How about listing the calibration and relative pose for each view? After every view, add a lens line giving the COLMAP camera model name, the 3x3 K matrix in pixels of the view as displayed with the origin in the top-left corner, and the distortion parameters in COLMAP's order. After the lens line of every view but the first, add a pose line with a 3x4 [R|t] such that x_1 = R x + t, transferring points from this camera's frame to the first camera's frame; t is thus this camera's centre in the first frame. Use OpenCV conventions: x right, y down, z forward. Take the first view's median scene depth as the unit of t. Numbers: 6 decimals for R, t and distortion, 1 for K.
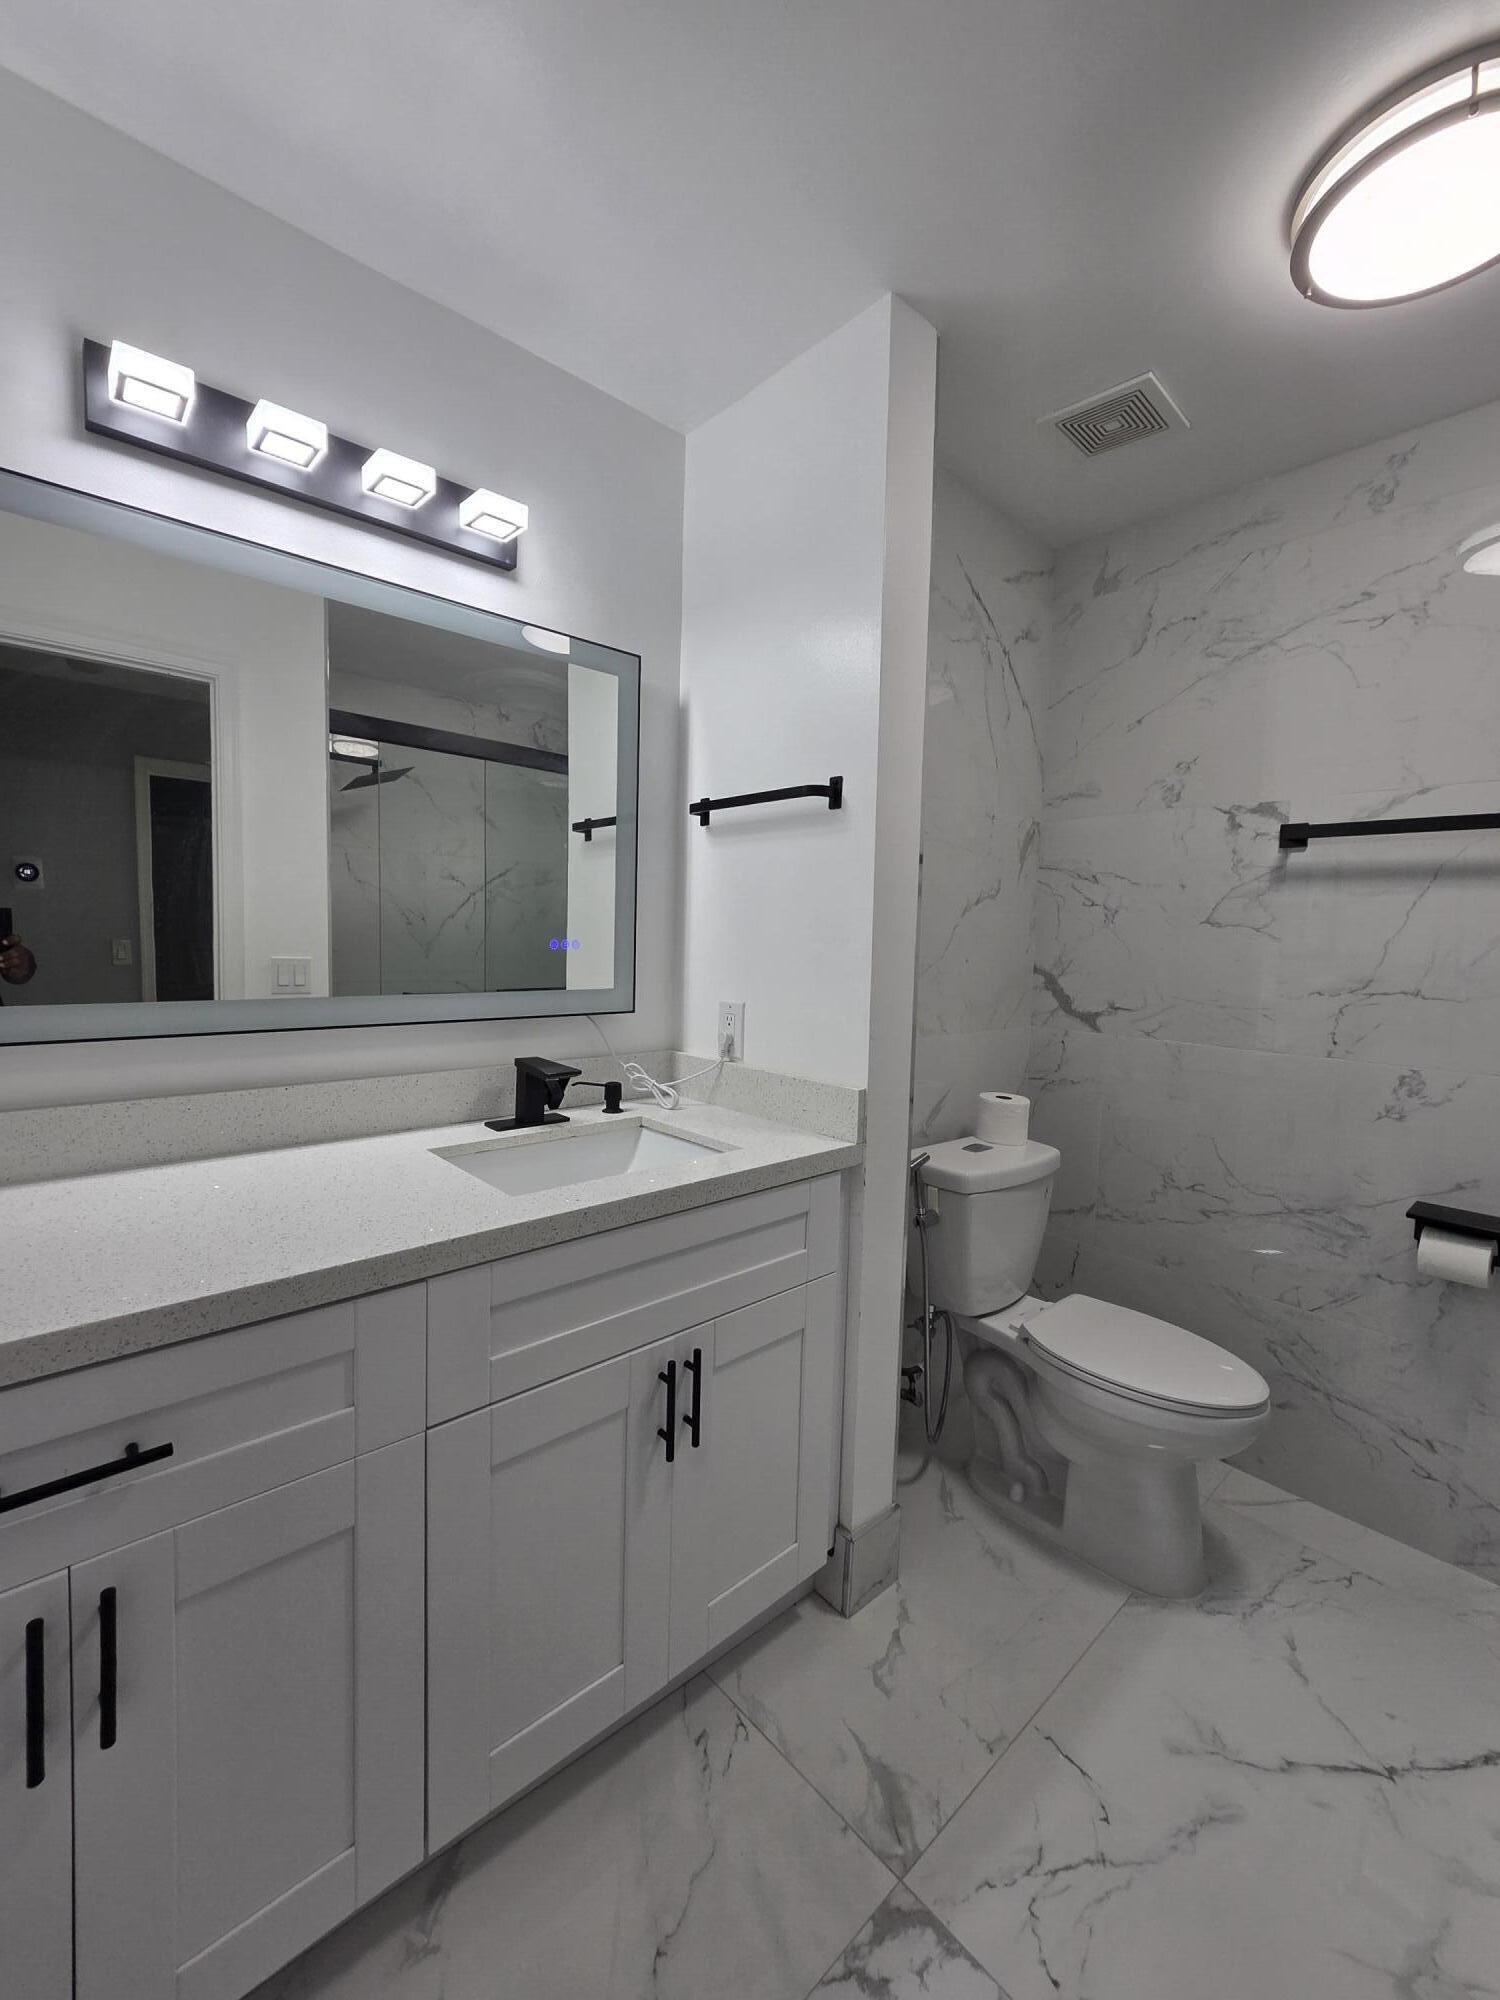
lens RADIAL K [[822.0, 0, 739.2], [0, 822.0, 991.6], [0, 0, 1]] dist [-0.000287, -0.000146]
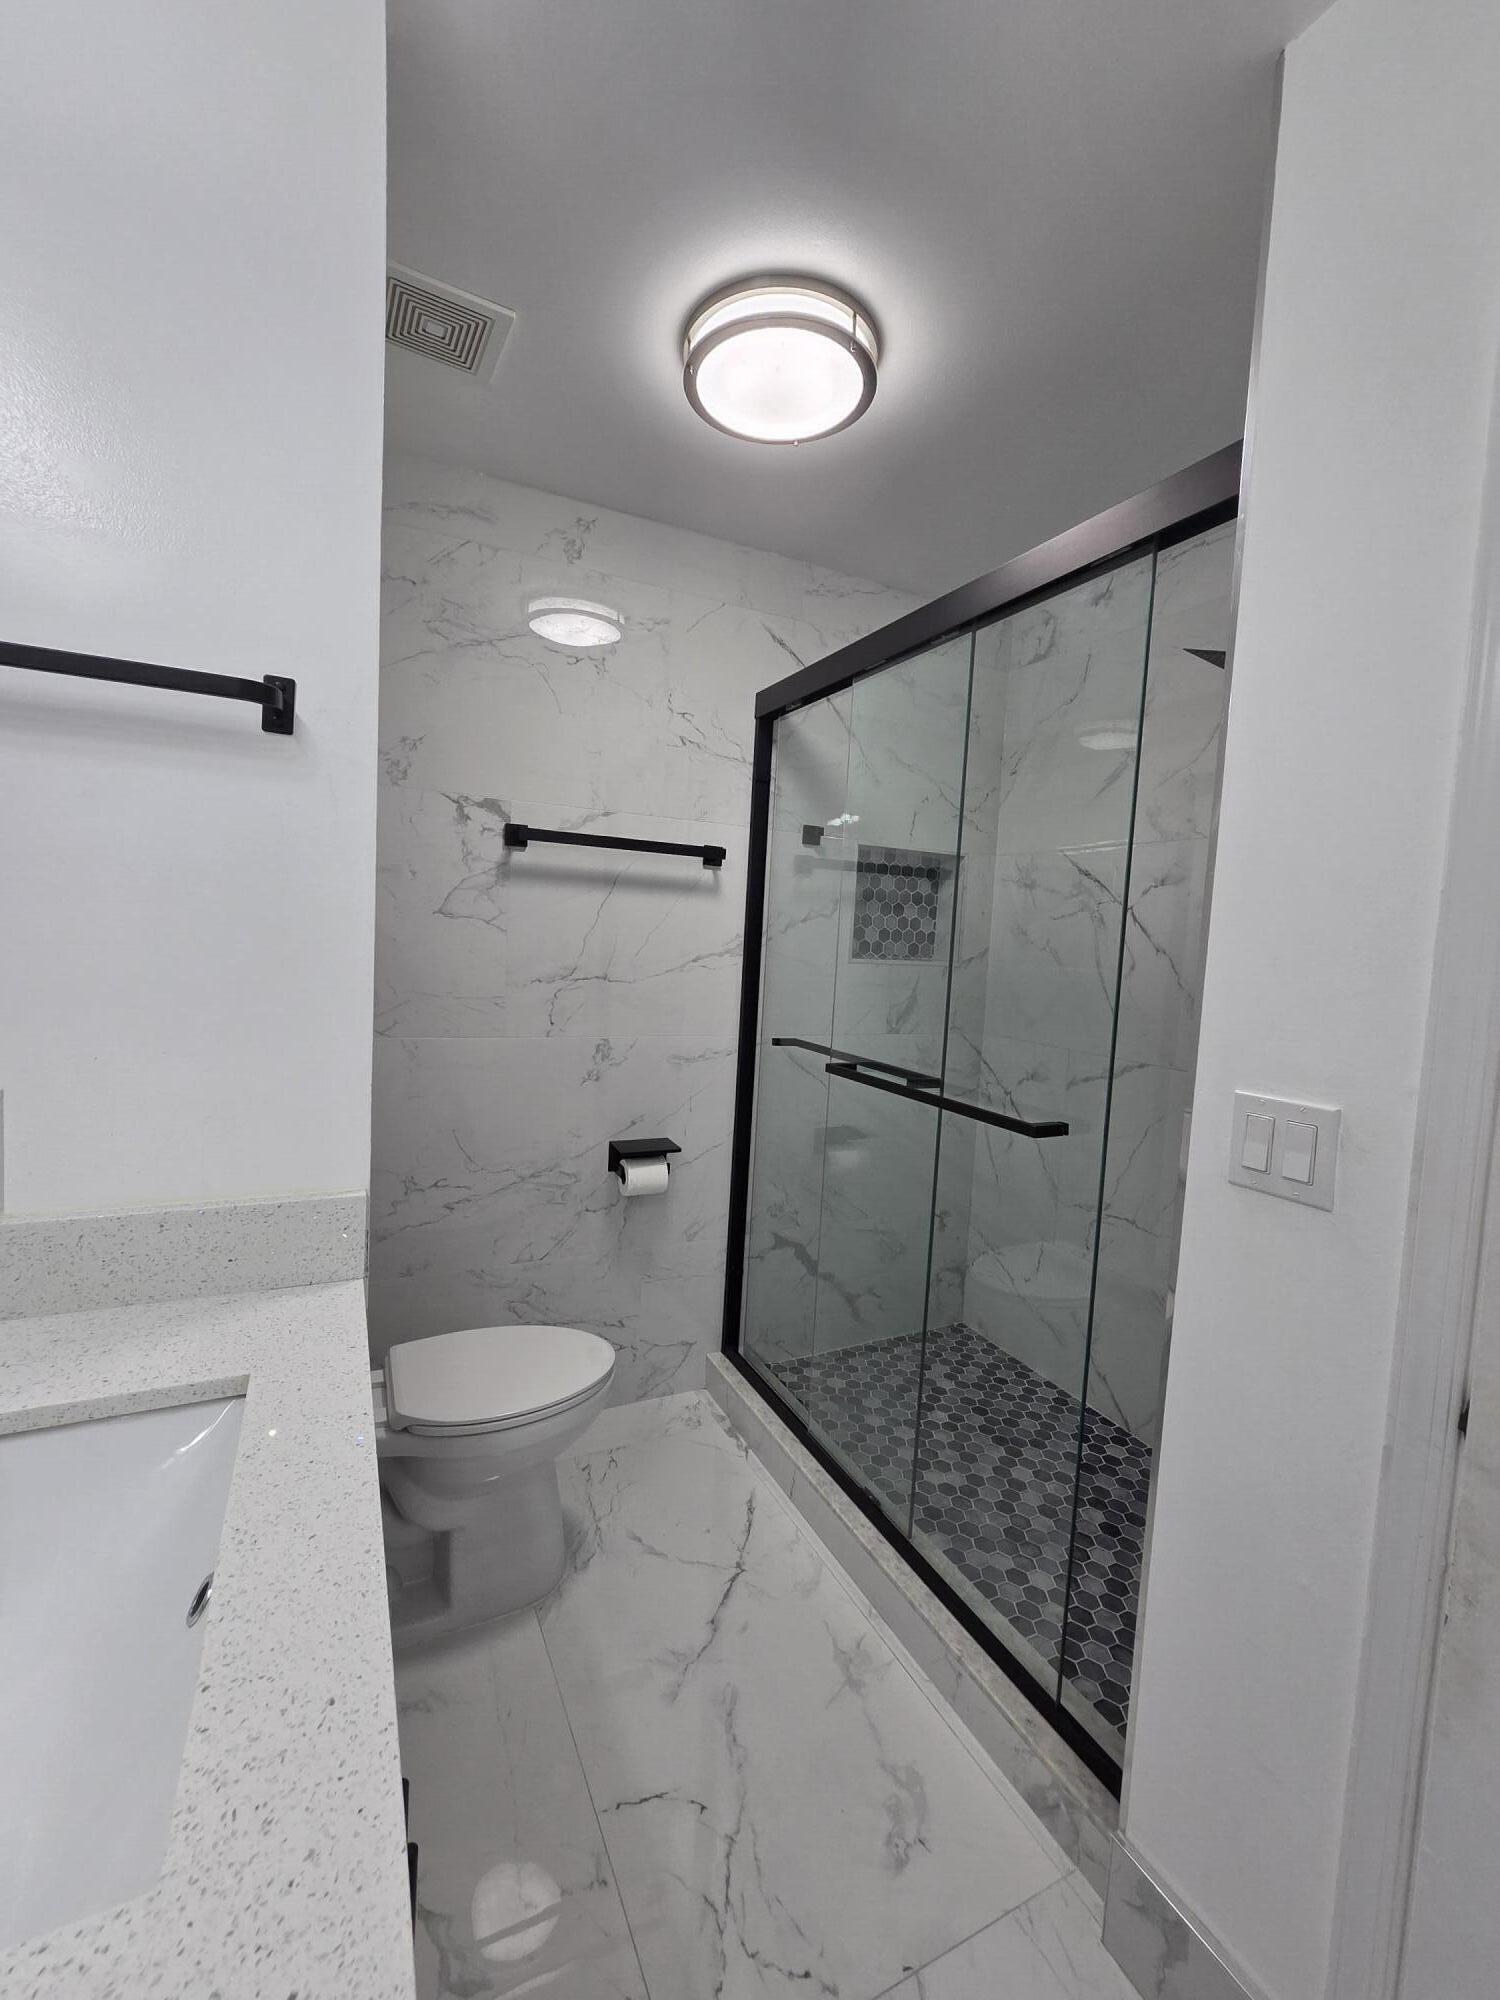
lens RADIAL K [[822.0, 0, 739.2], [0, 822.0, 991.6], [0, 0, 1]] dist [-0.000287, -0.000146]
pose [[0.288072, -0.078299, 0.954402, -0.293912], [0.024408, 0.996928, 0.074420, -0.061598], [-0.957298, 0.001856, 0.289099, 0.429270]]
